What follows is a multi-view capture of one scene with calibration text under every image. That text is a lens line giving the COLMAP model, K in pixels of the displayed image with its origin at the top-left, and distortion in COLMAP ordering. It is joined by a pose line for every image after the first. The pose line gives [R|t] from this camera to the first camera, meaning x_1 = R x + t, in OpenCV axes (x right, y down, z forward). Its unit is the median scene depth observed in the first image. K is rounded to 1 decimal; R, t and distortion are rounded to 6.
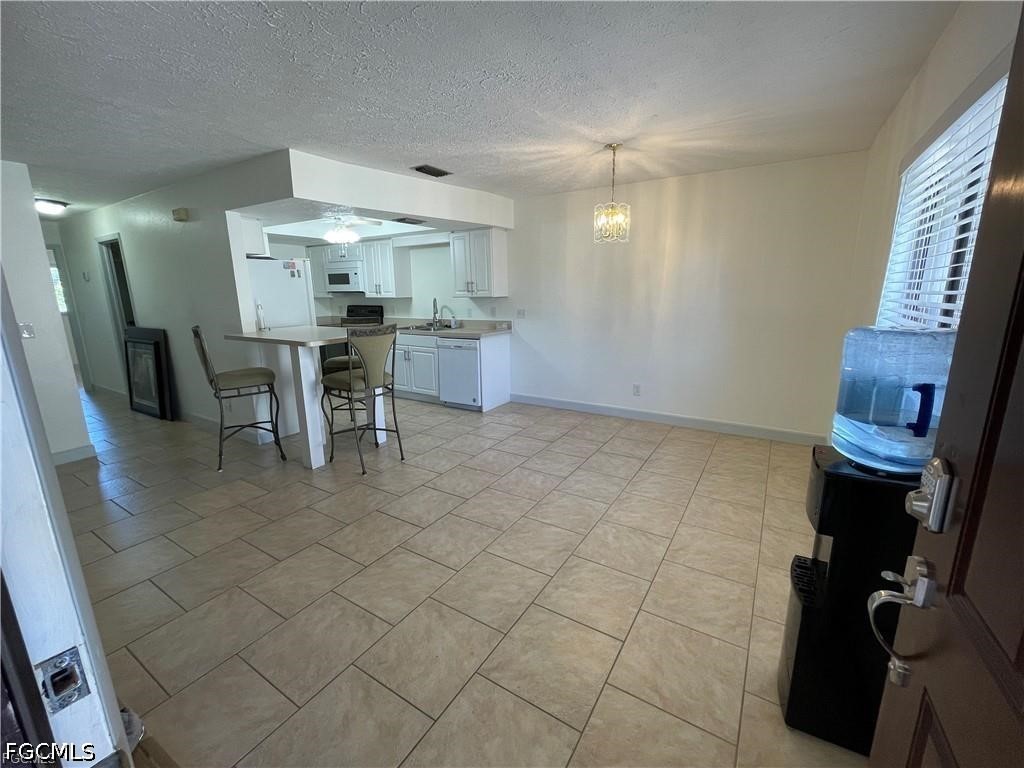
lens RADIAL K [[418.4, 0, 514.8], [0, 418.4, 383.6], [0, 0, 1]] dist [-0.002449, 0.000287]
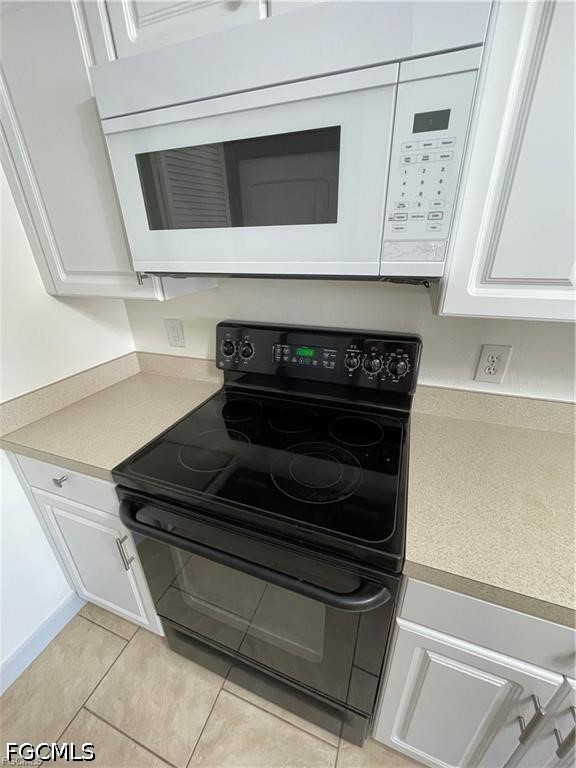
lens RADIAL K [[313.8, 0, 288.7], [0, 313.8, 387.4], [0, 0, 1]] dist [-0.002449, 0.000287]
pose [[0.982767, -0.075791, 0.168595, -0.521312], [0.041665, 0.979431, 0.197429, -0.246790], [-0.180091, -0.187002, 0.965711, 1.075328]]
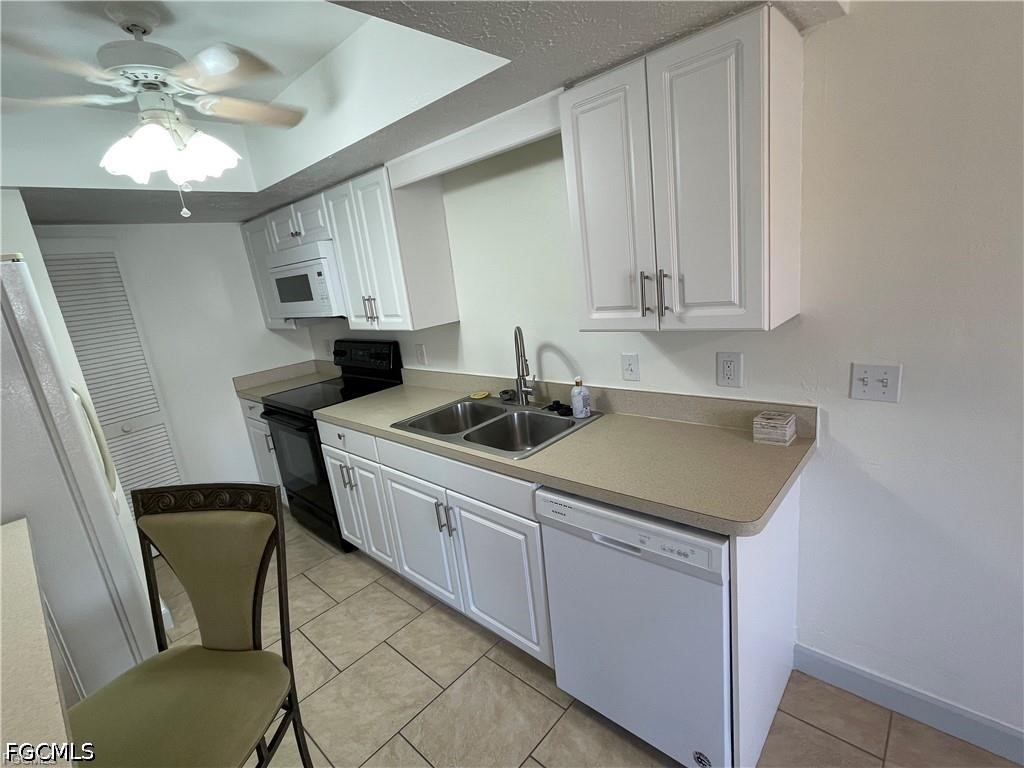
lens RADIAL K [[483.6, 0, 509.0], [0, 483.6, 377.3], [0, 0, 1]] dist [0.002240, -0.000067]
pose [[0.974153, -0.053256, -0.219521, -0.130389], [0.057127, 0.998303, 0.011321, -0.189052], [0.218545, -0.023569, 0.975542, 0.697289]]
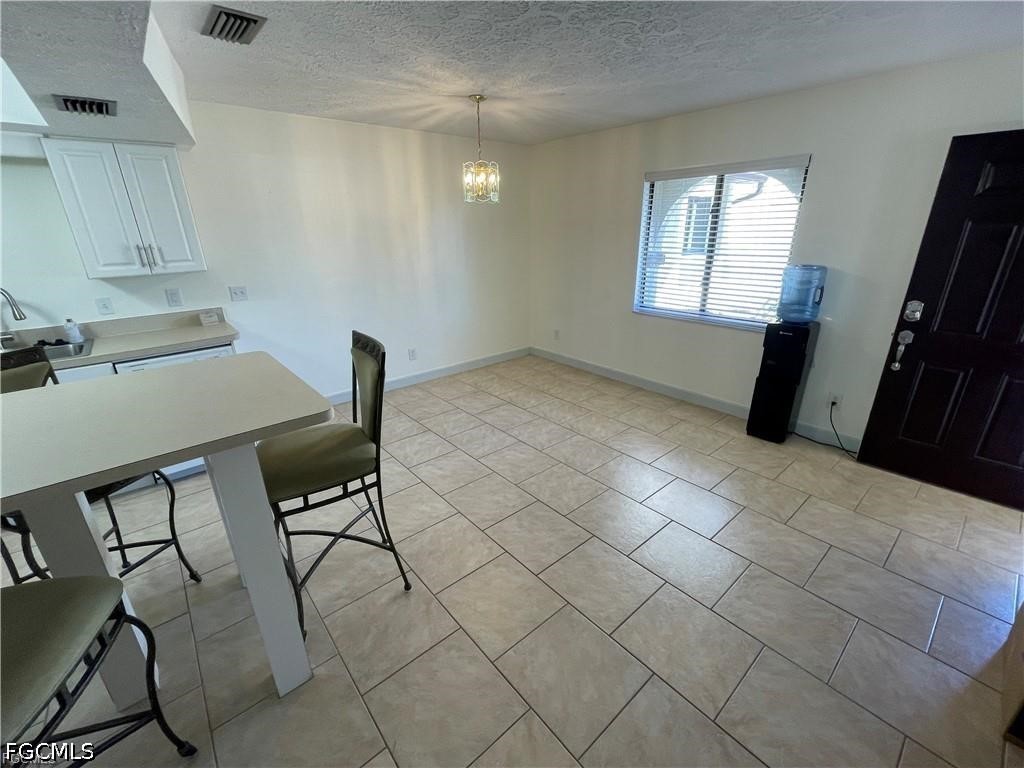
lens RADIAL K [[418.4, 0, 508.1], [0, 418.4, 383.9], [0, 0, 1]] dist [-0.002449, 0.000287]
pose [[0.328768, -0.323541, 0.887261, -0.480077], [0.218829, 0.940016, 0.261692, -0.115993], [-0.918708, 0.108123, 0.379848, 0.393283]]
